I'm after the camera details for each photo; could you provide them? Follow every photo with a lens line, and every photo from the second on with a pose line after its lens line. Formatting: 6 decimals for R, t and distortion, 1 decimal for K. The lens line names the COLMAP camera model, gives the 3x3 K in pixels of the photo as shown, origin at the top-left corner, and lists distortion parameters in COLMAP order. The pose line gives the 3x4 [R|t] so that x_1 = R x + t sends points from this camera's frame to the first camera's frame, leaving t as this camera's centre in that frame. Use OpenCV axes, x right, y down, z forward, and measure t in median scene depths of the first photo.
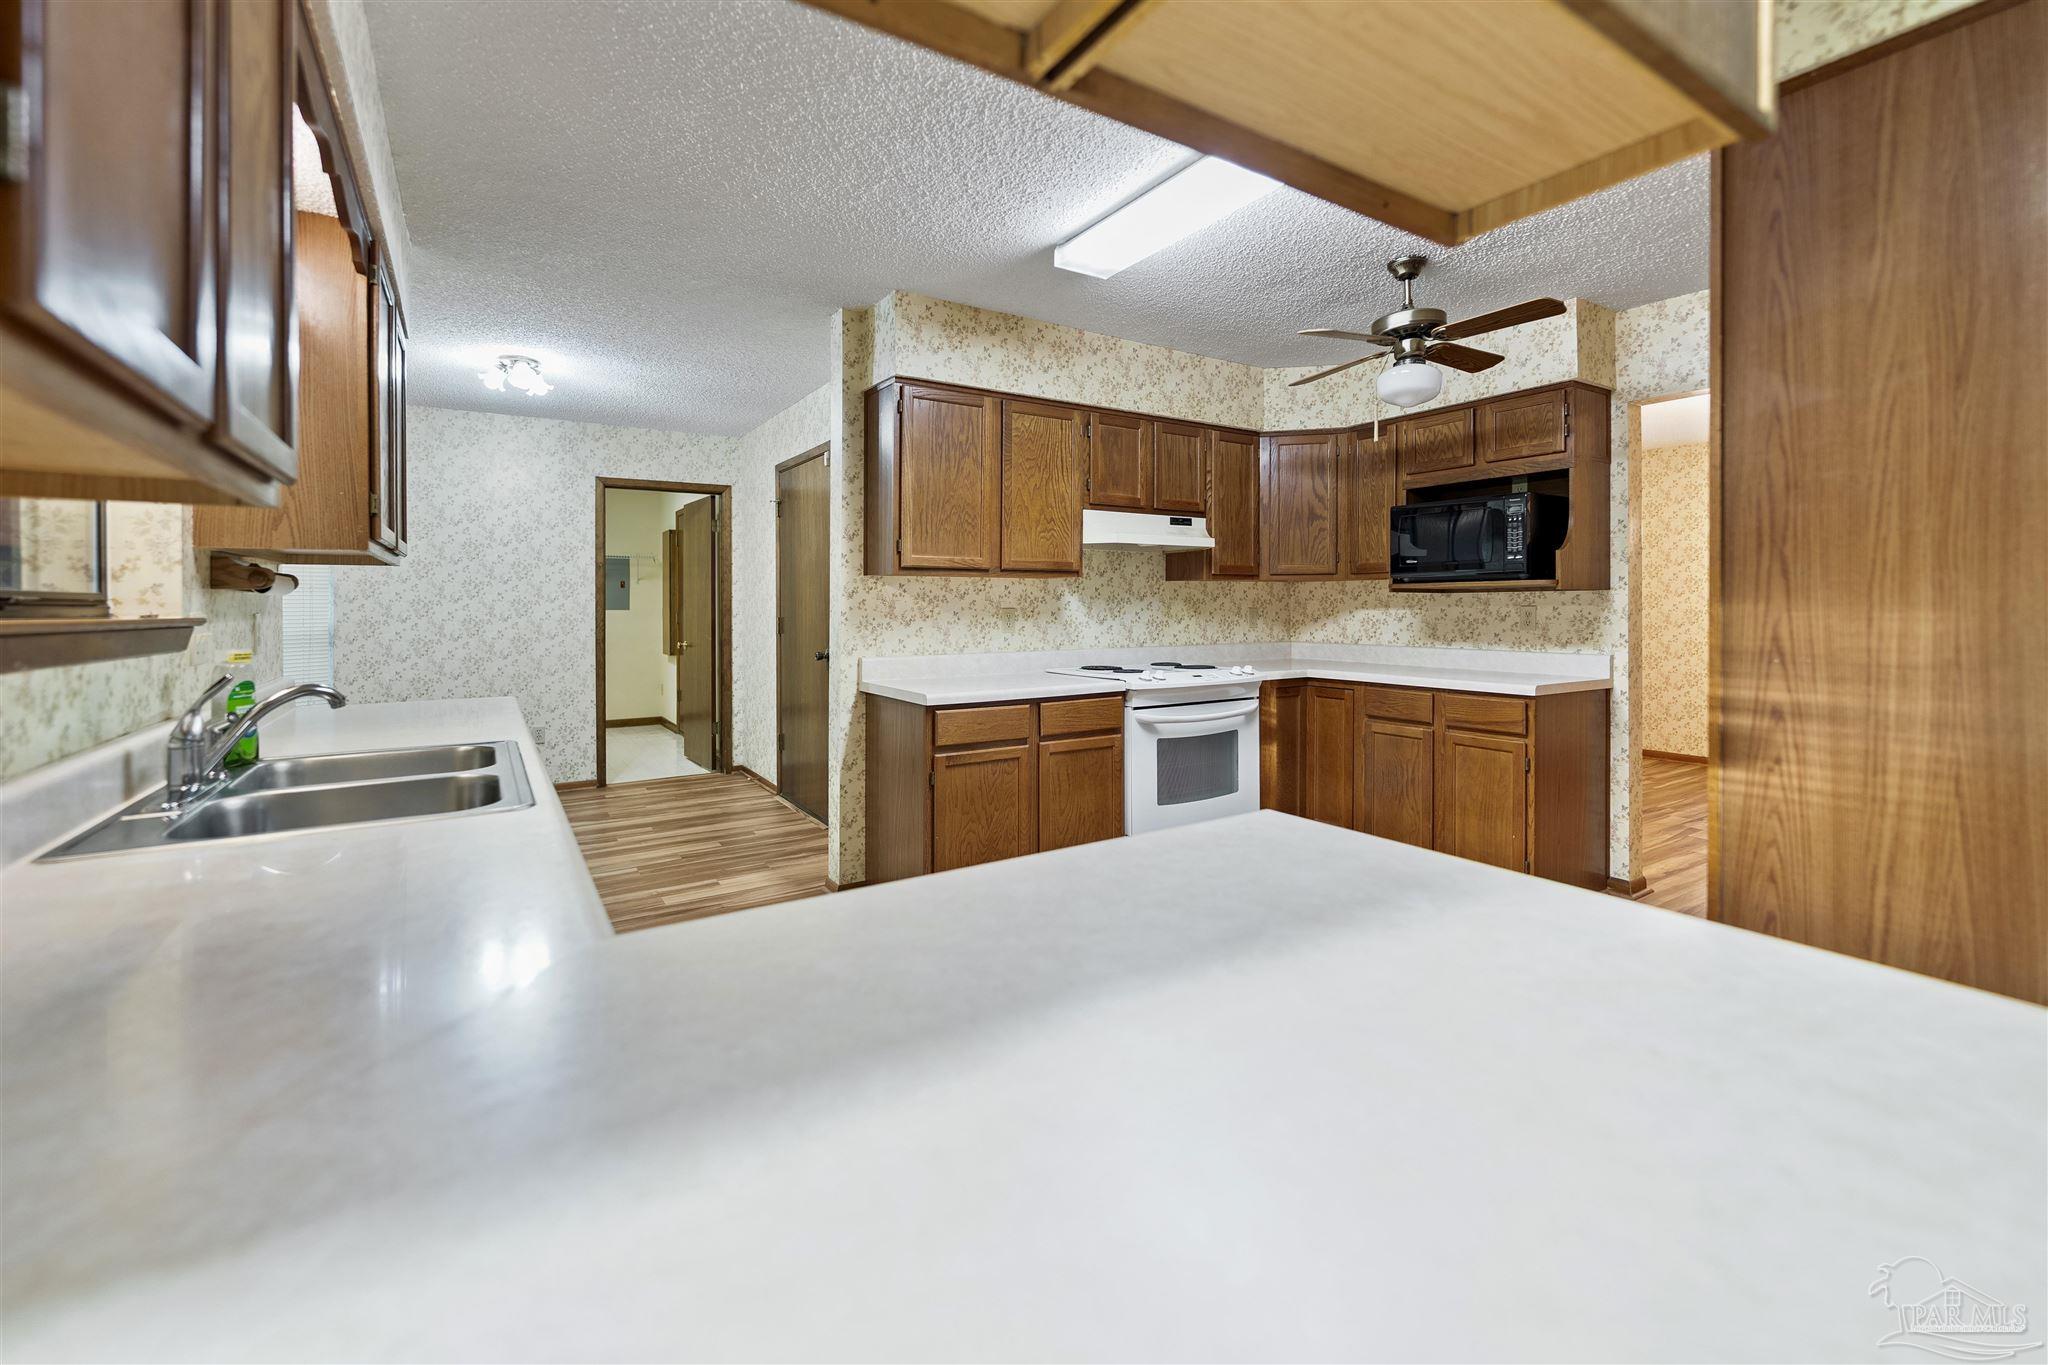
lens RADIAL K [[873.1, 0, 1029.3], [0, 873.1, 610.1], [0, 0, 1]] dist [0.001890, 0.000054]
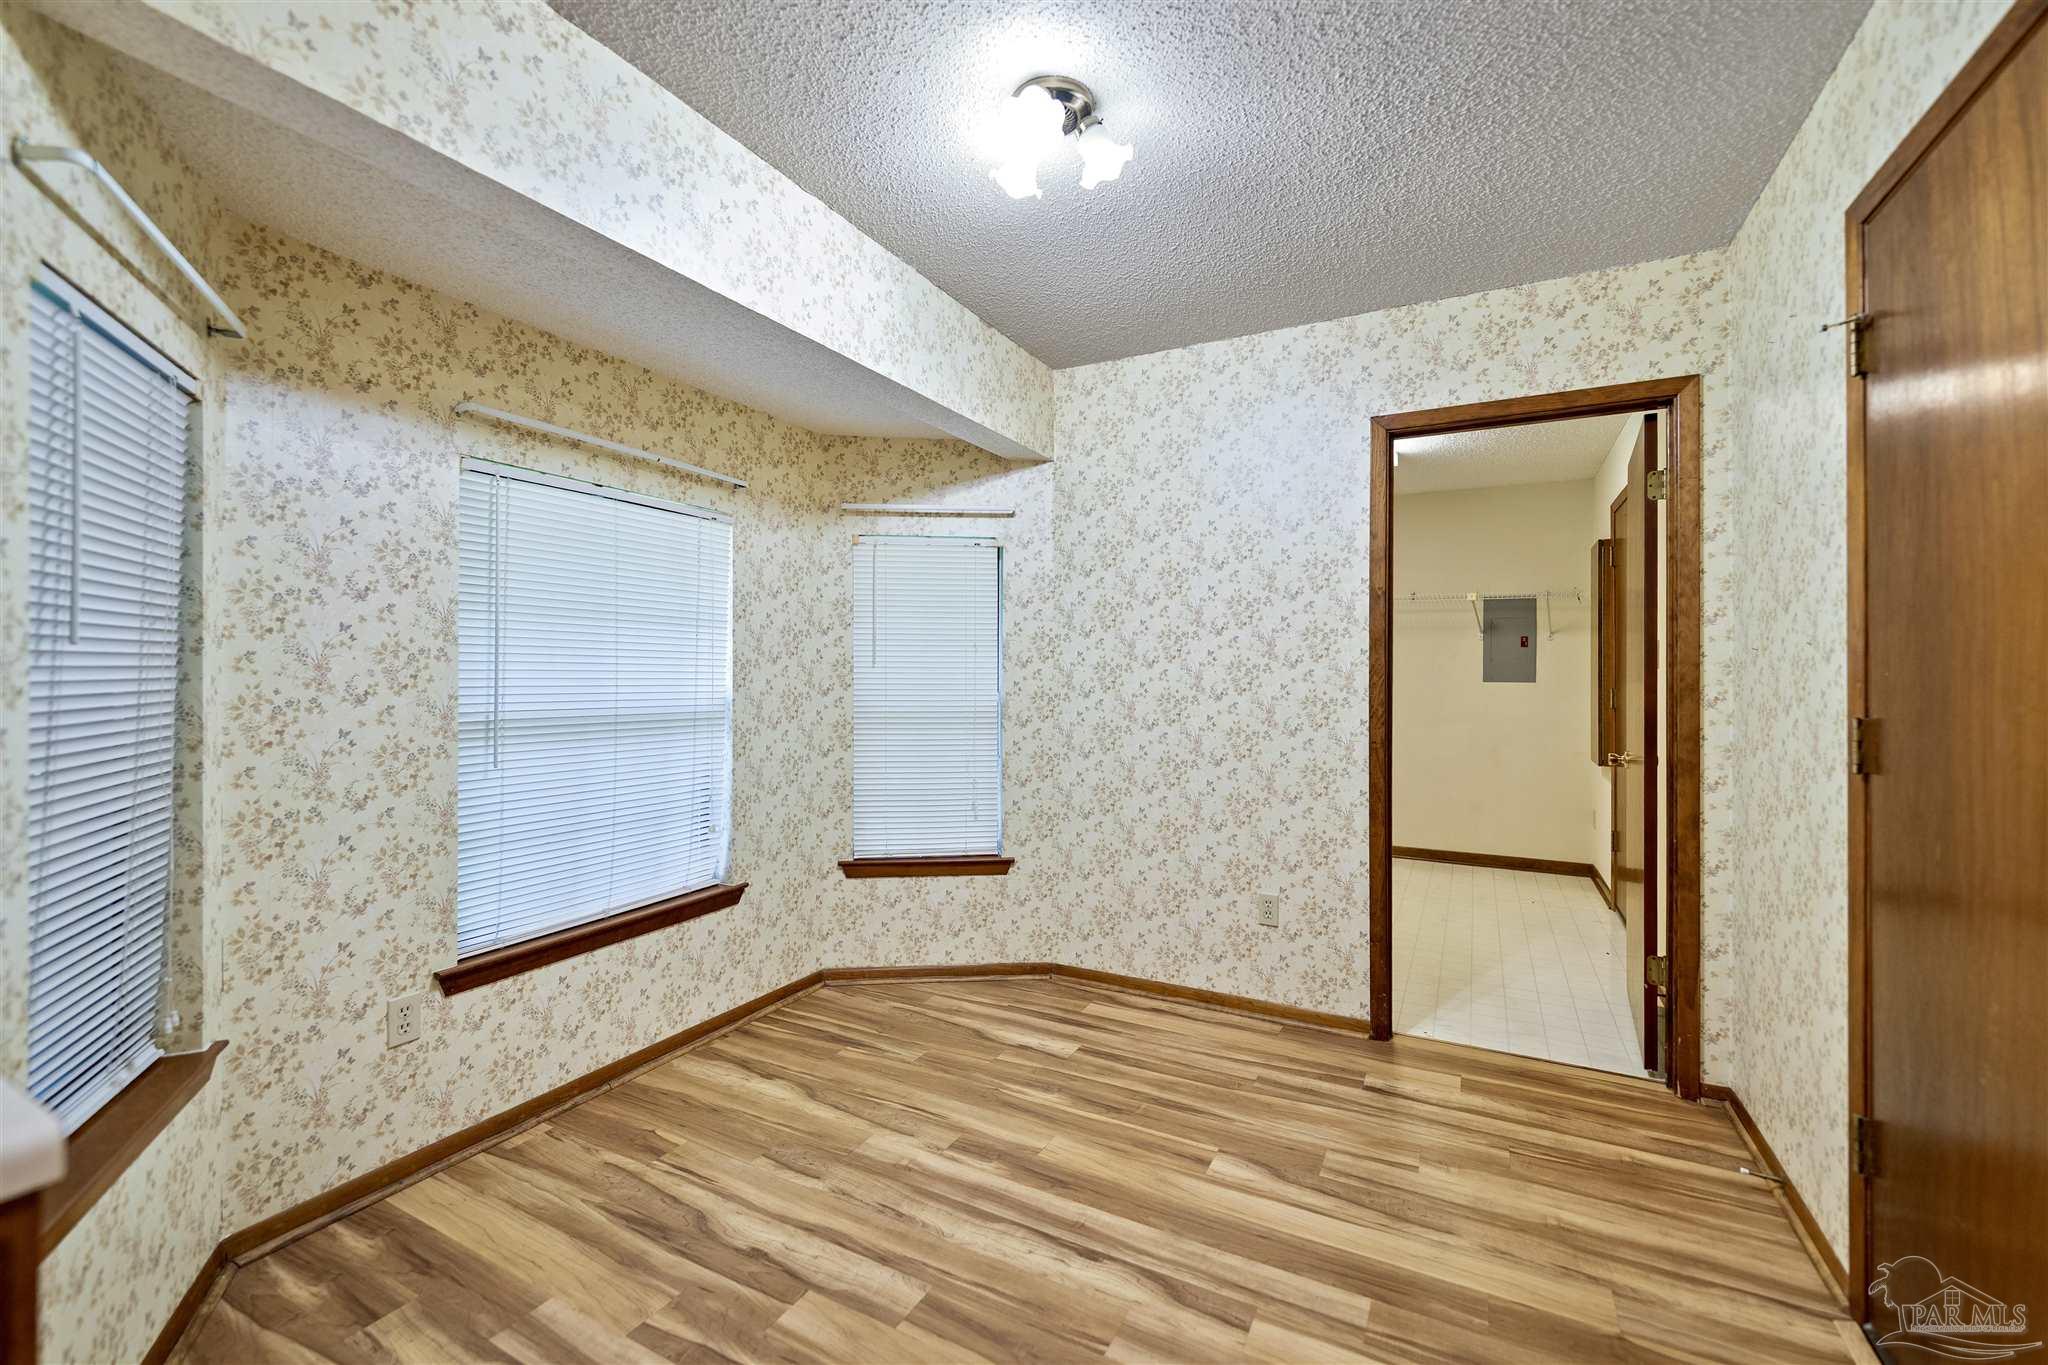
lens RADIAL K [[852.0, 0, 1026.7], [0, 852.0, 666.6], [0, 0, 1]] dist [0.000879, -0.000037]
pose [[0.493056, -0.000169, -0.869997, -0.162768], [-0.012490, 0.999896, -0.007272, -0.003317], [0.869908, 0.014451, 0.493003, 0.570249]]
